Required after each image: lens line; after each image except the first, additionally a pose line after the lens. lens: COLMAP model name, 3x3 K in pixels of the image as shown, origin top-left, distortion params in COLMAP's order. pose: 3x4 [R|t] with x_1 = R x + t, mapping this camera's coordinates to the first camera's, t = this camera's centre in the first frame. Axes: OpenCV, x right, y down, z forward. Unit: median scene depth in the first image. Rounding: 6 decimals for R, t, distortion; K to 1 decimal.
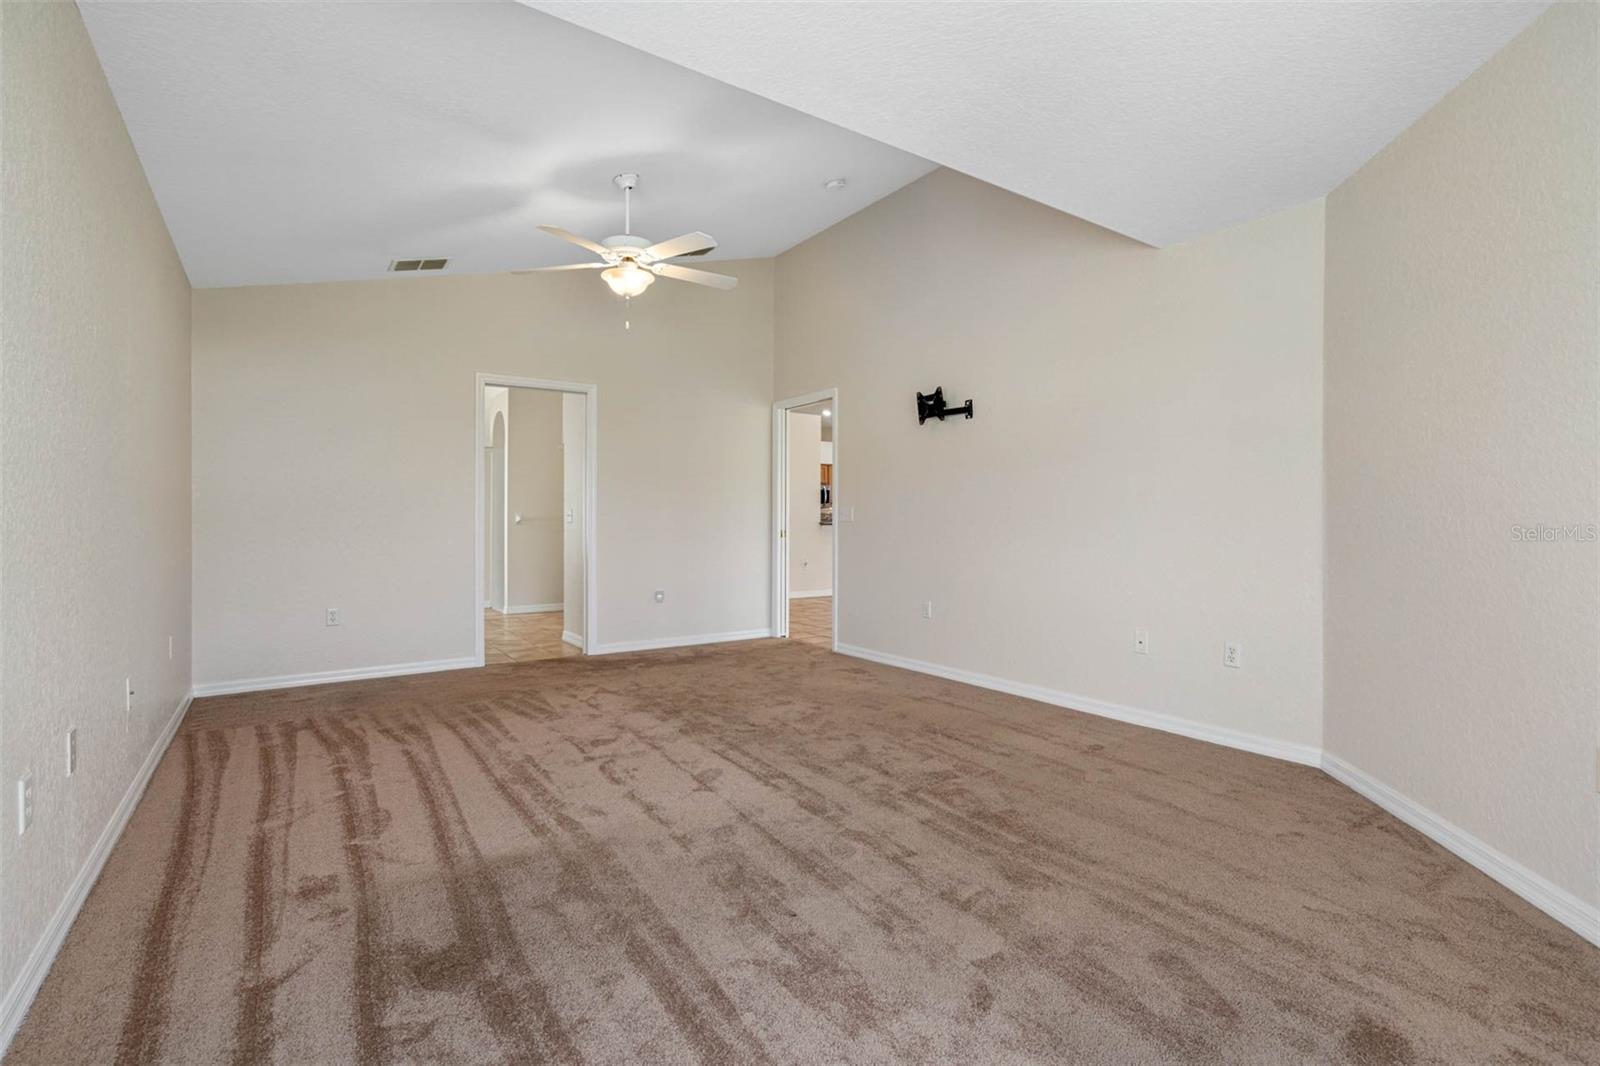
lens RADIAL K [[732.2, 0, 799.4], [0, 732.2, 540.8], [0, 0, 1]] dist [-0.010197, 0.005236]
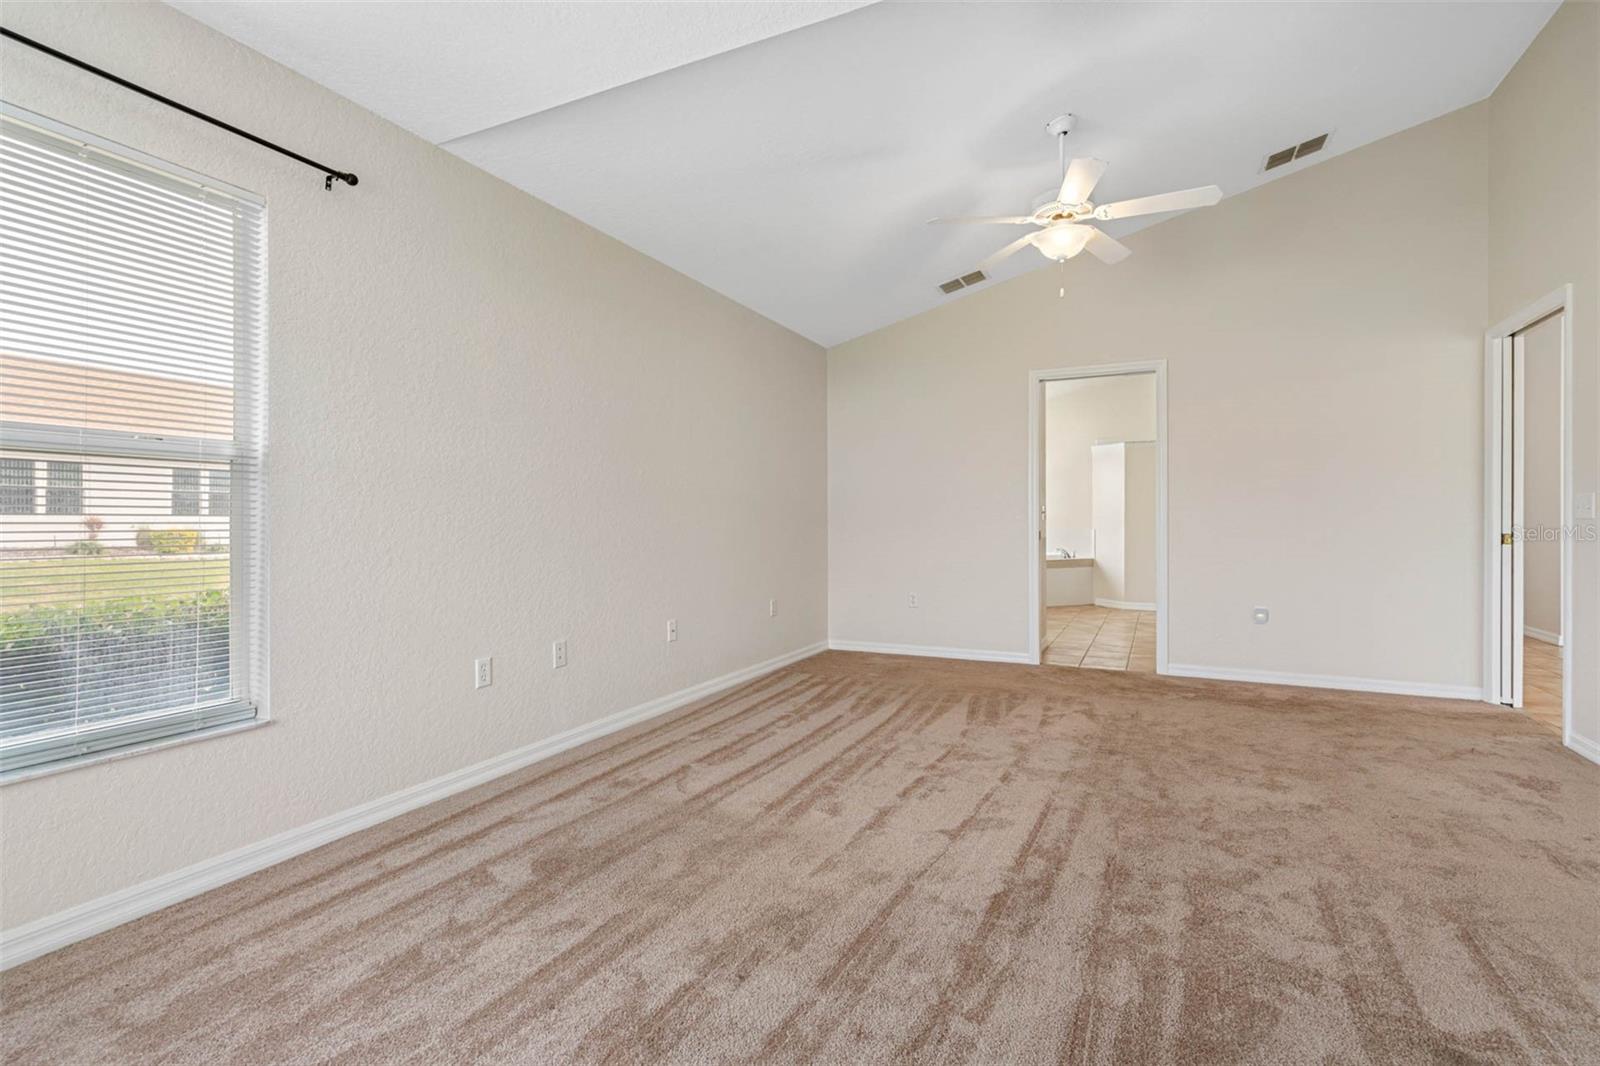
lens RADIAL K [[732.2, 0, 799.4], [0, 732.2, 540.8], [0, 0, 1]] dist [-0.010197, 0.005236]
pose [[0.502205, 0.022453, -0.864457, 0.494719], [-0.022073, 0.999670, 0.013142, -0.006178], [0.864467, 0.012481, 0.502535, 0.411177]]
